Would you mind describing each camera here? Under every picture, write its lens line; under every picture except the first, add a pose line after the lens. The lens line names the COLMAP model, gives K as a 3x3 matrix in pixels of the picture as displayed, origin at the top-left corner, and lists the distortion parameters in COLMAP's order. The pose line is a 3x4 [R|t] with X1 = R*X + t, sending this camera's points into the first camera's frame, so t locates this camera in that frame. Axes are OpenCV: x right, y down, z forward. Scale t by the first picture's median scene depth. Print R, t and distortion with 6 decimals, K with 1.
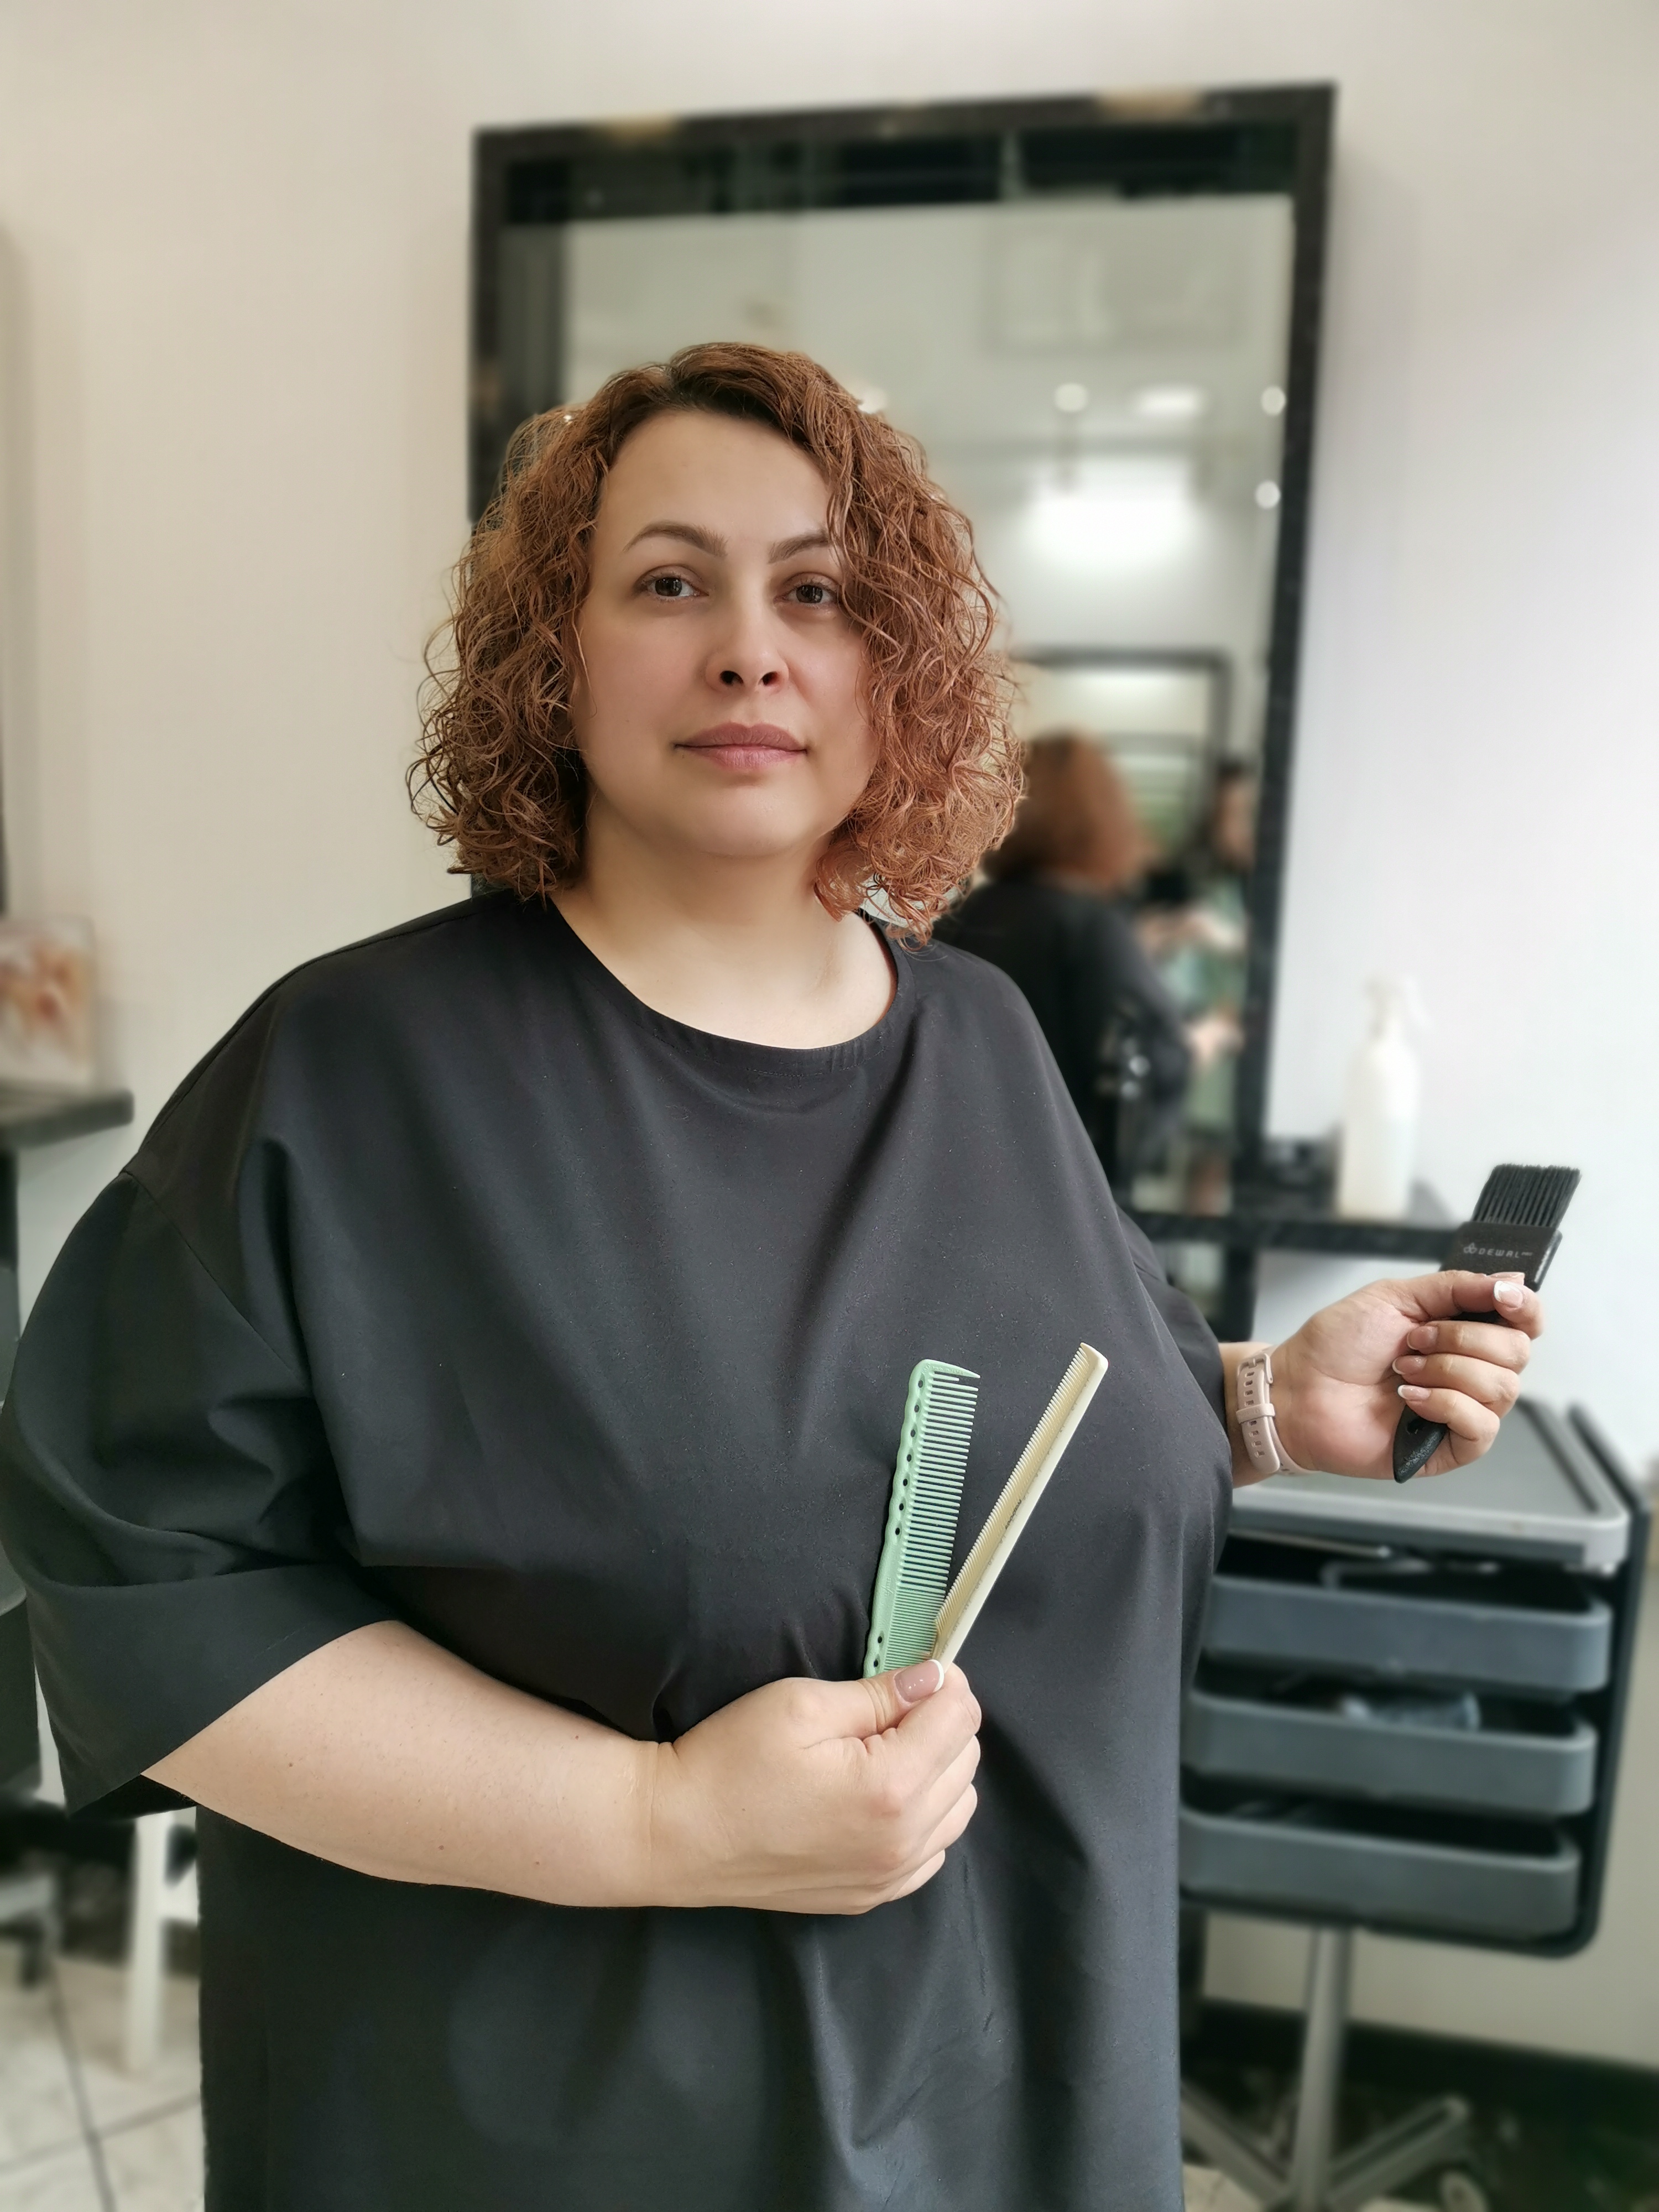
lens RADIAL K [[1676.8, 0, 823.8], [0, 1676.8, 1123.2], [0, 0, 1]] dist [-0.027288, 0.014321]
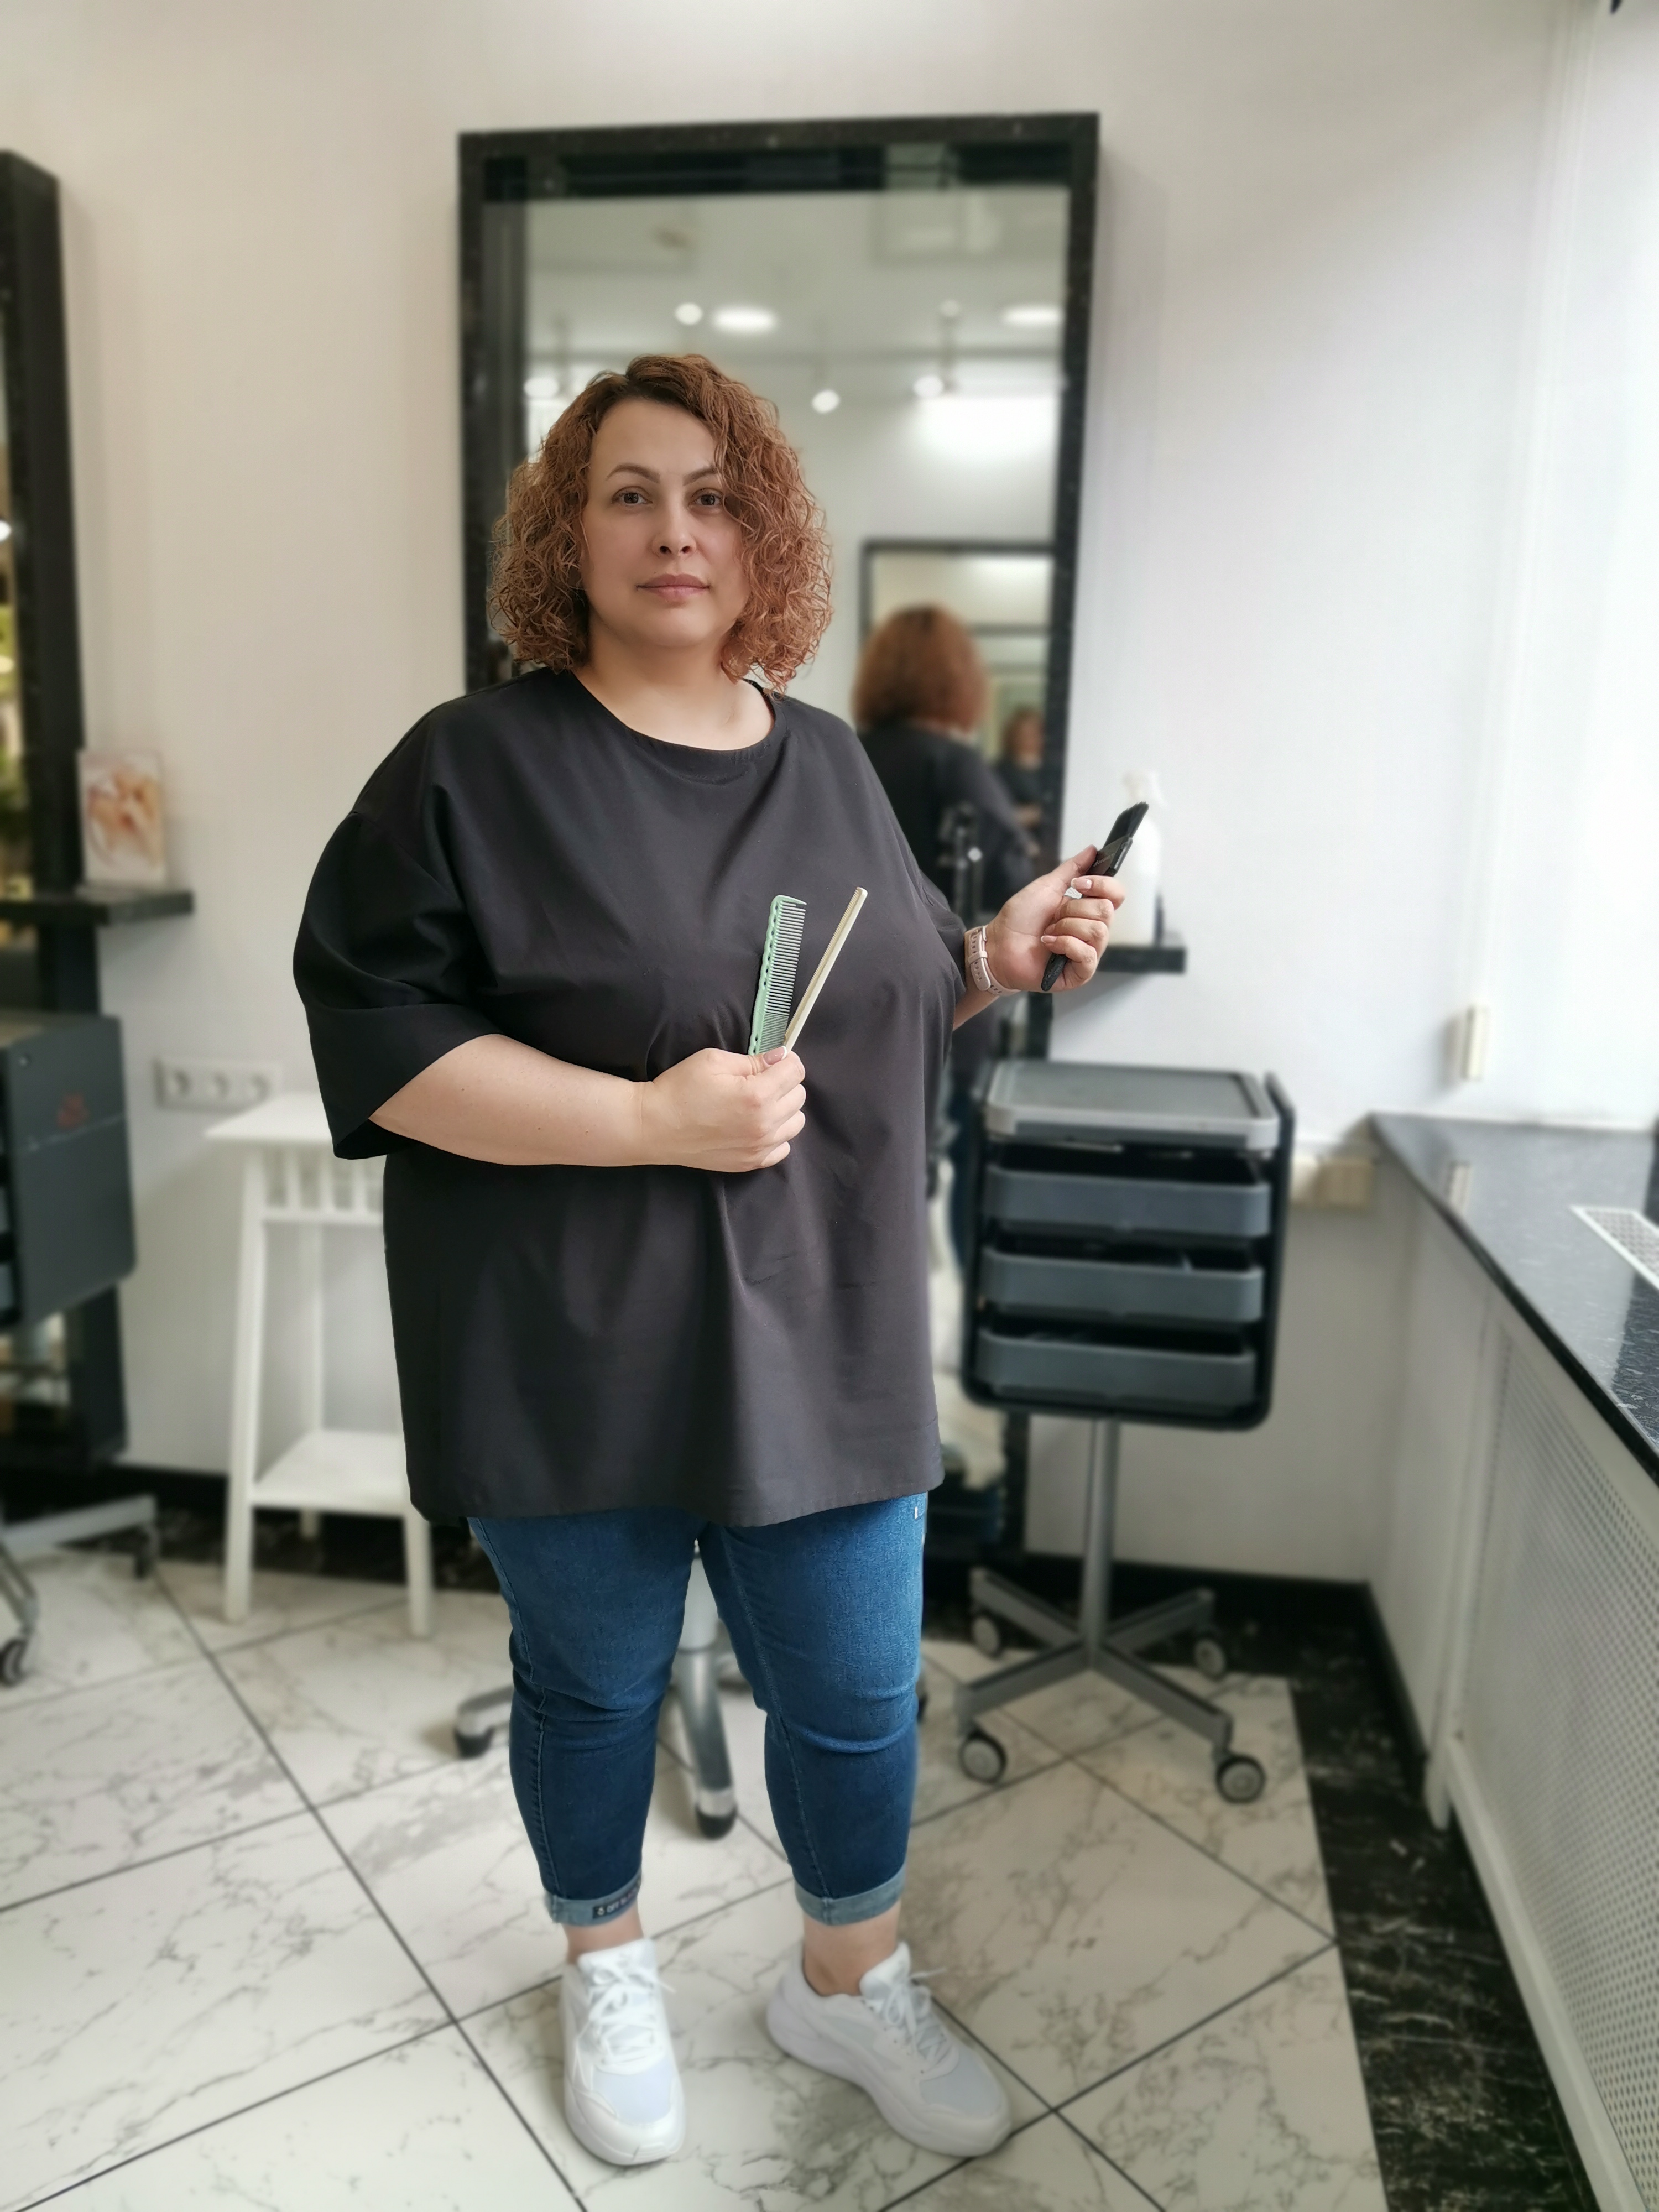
lens RADIAL K [[1676.8, 0, 832.7], [0, 1676.8, 1083.4], [0, 0, 1]] dist [-0.027288, 0.014321]
pose [[0.998767, -0.019511, 0.045648, 0.028378], [0.017654, 0.999014, 0.040732, 0.240793], [-0.046398, -0.039875, 0.998127, -0.837468]]
